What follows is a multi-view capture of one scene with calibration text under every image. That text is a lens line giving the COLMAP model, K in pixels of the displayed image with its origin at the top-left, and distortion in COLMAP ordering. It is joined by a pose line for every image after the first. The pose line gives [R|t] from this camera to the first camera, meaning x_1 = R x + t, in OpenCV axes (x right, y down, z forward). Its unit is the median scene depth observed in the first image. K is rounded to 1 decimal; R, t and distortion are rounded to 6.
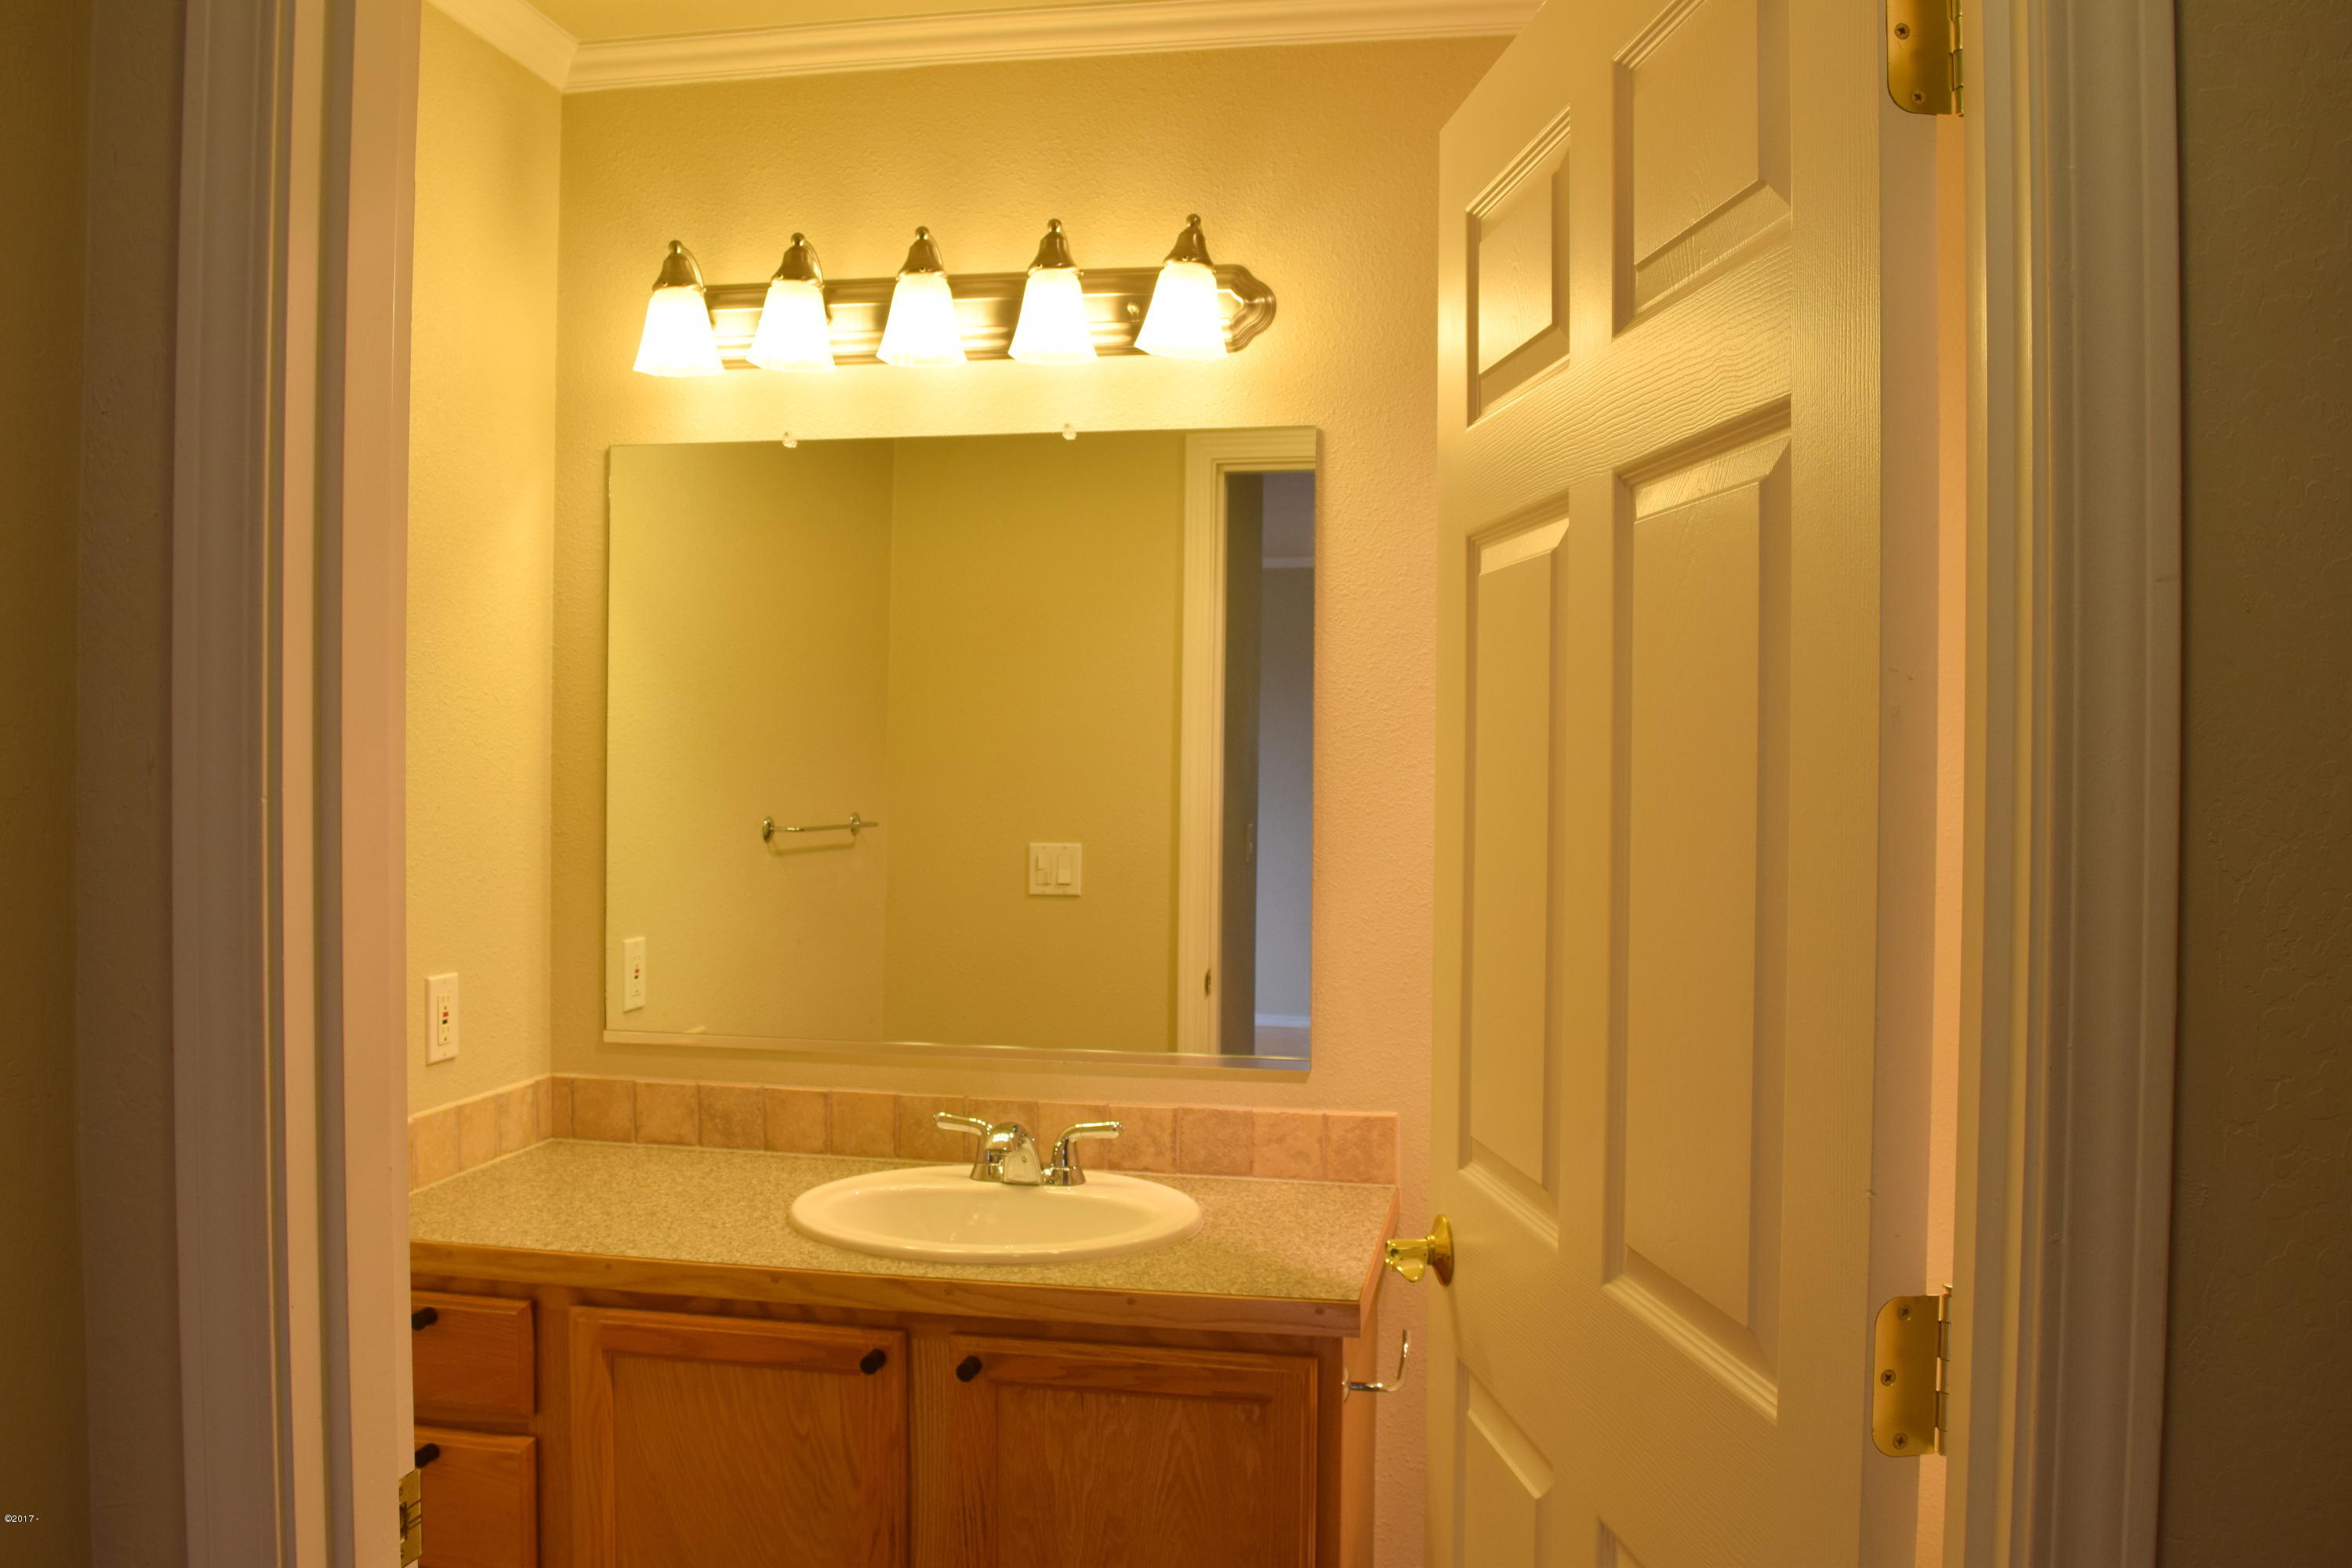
lens RADIAL K [[1888.3, 0, 1176.0], [0, 1888.3, 784.0], [0, 0, 1]] dist [-0.064630, -0.001960]
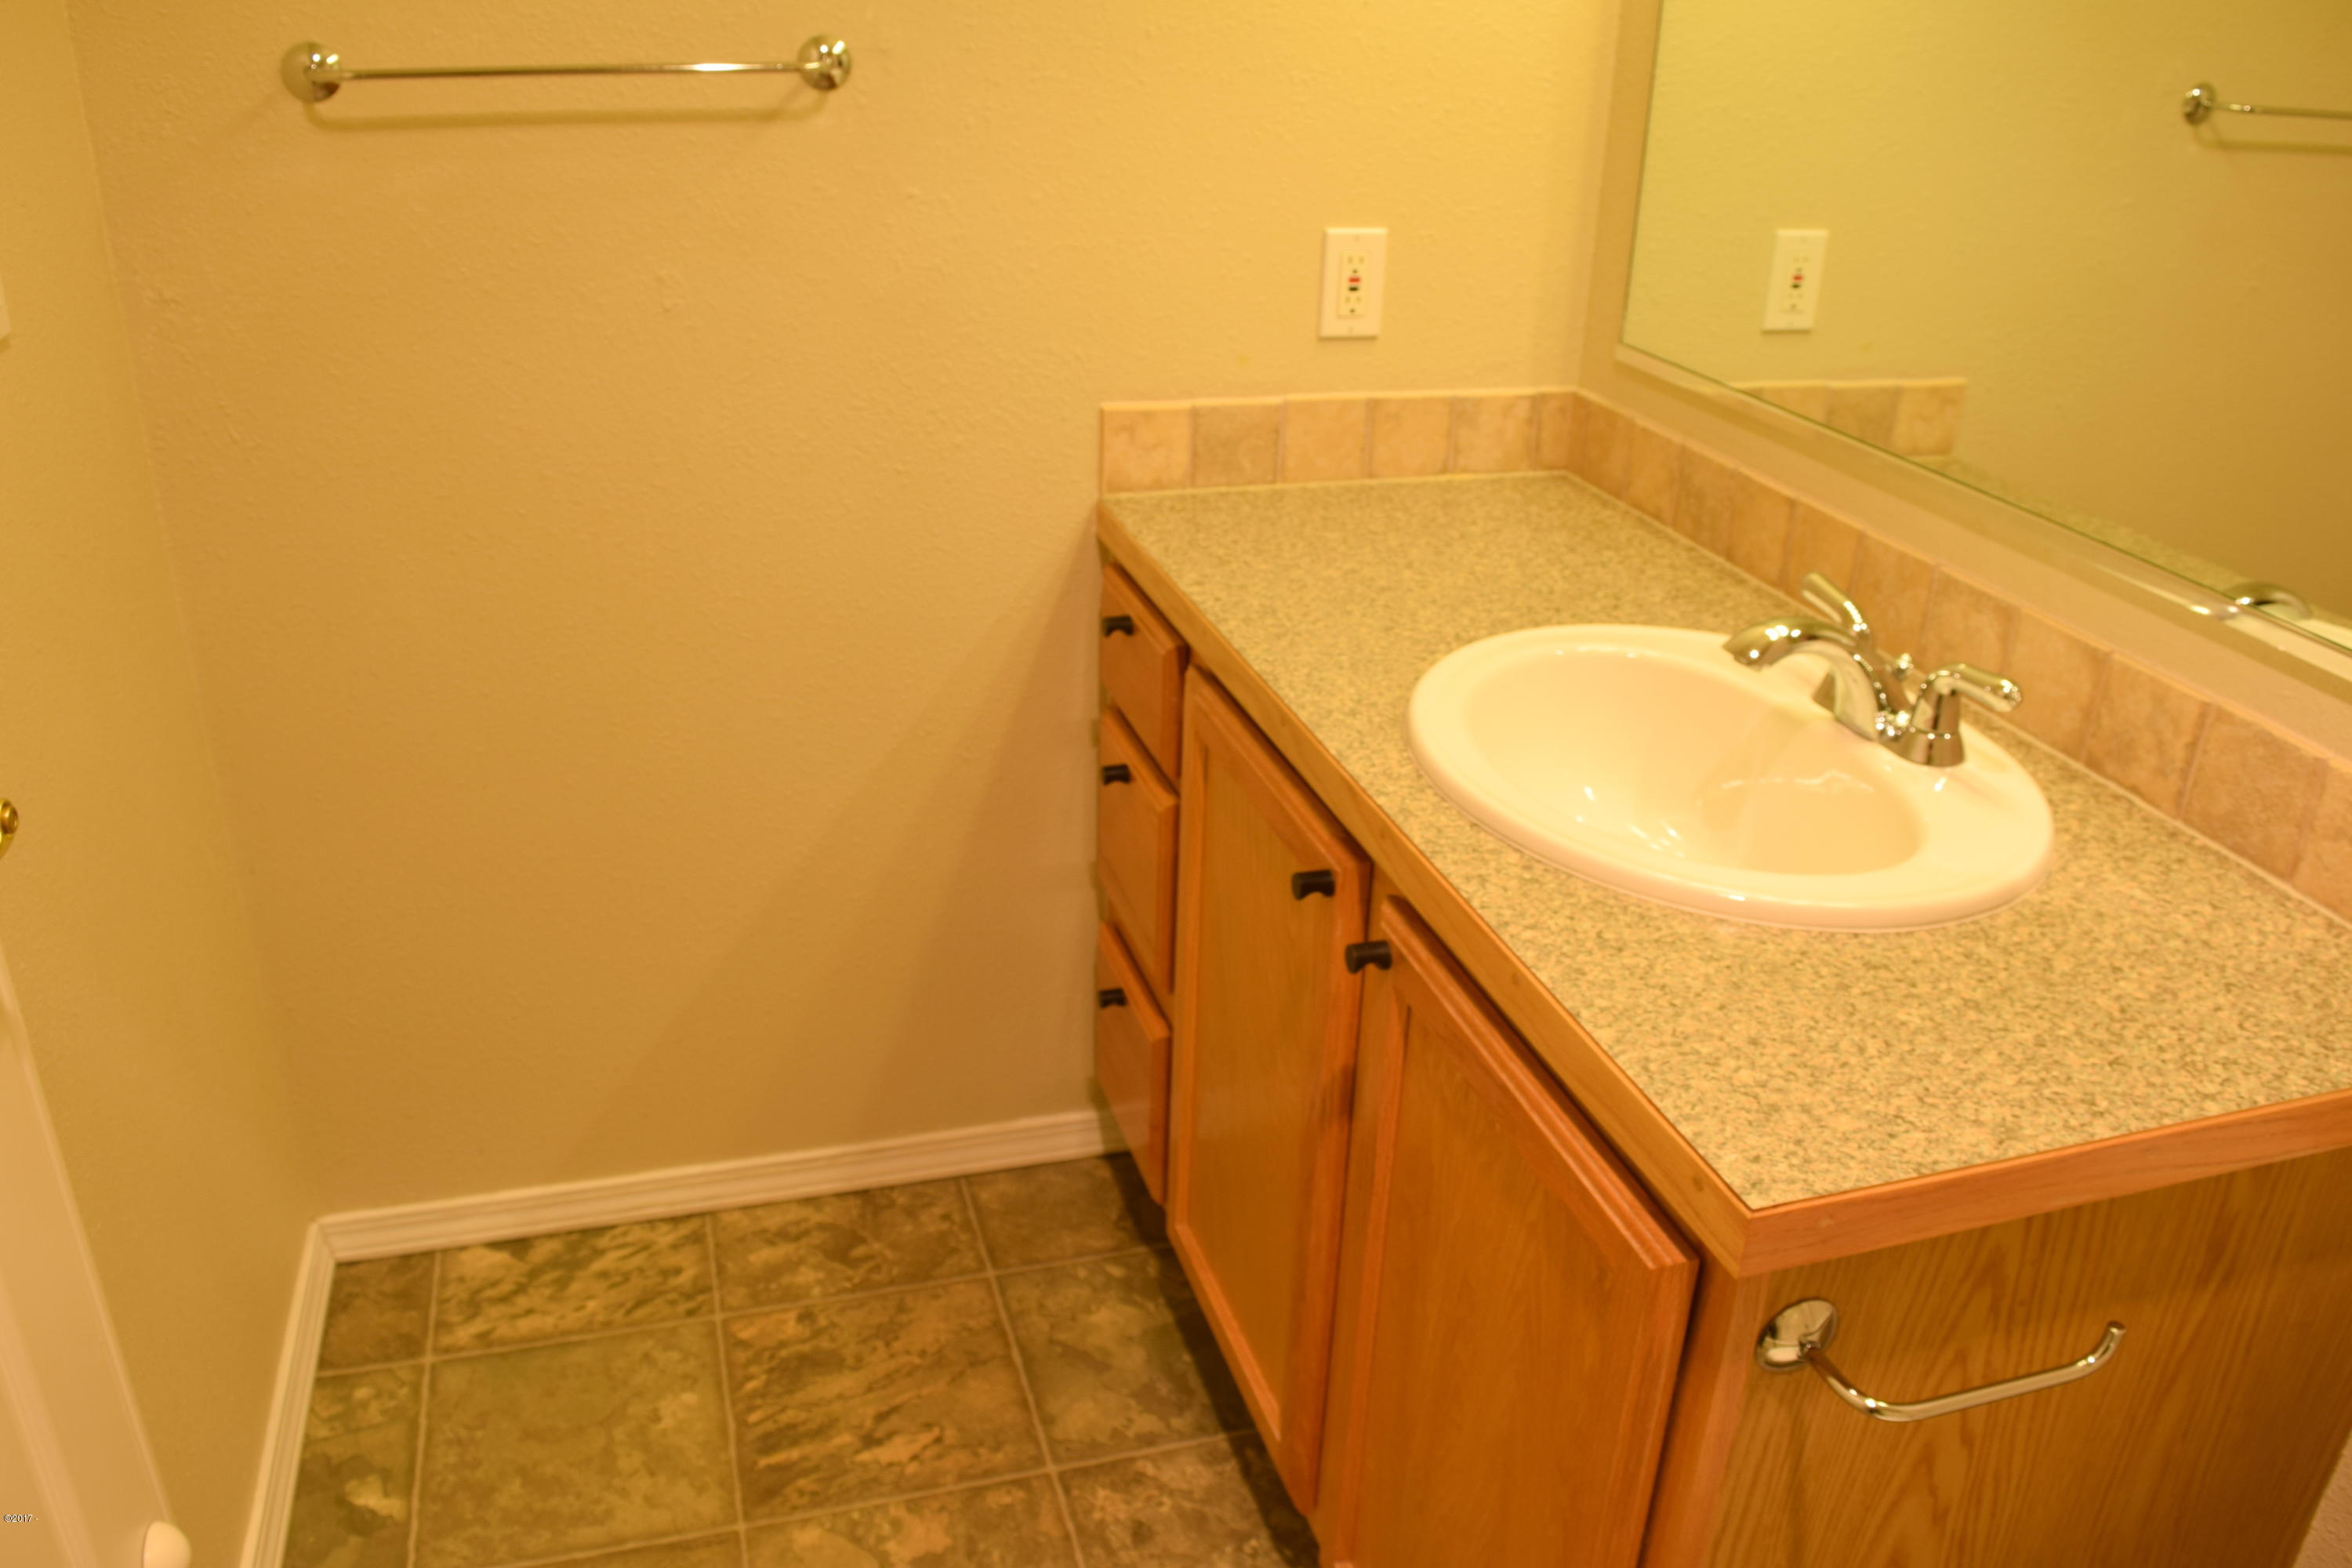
lens RADIAL K [[1828.0, 0, 1176.0], [0, 1828.0, 784.0], [0, 0, 1]] dist [-0.128313, 0.076069]
pose [[0.456321, 0.374680, -0.807085, 0.261204], [-0.035159, 0.913909, 0.404394, 0.010675], [0.889120, -0.156157, 0.430209, 0.542735]]
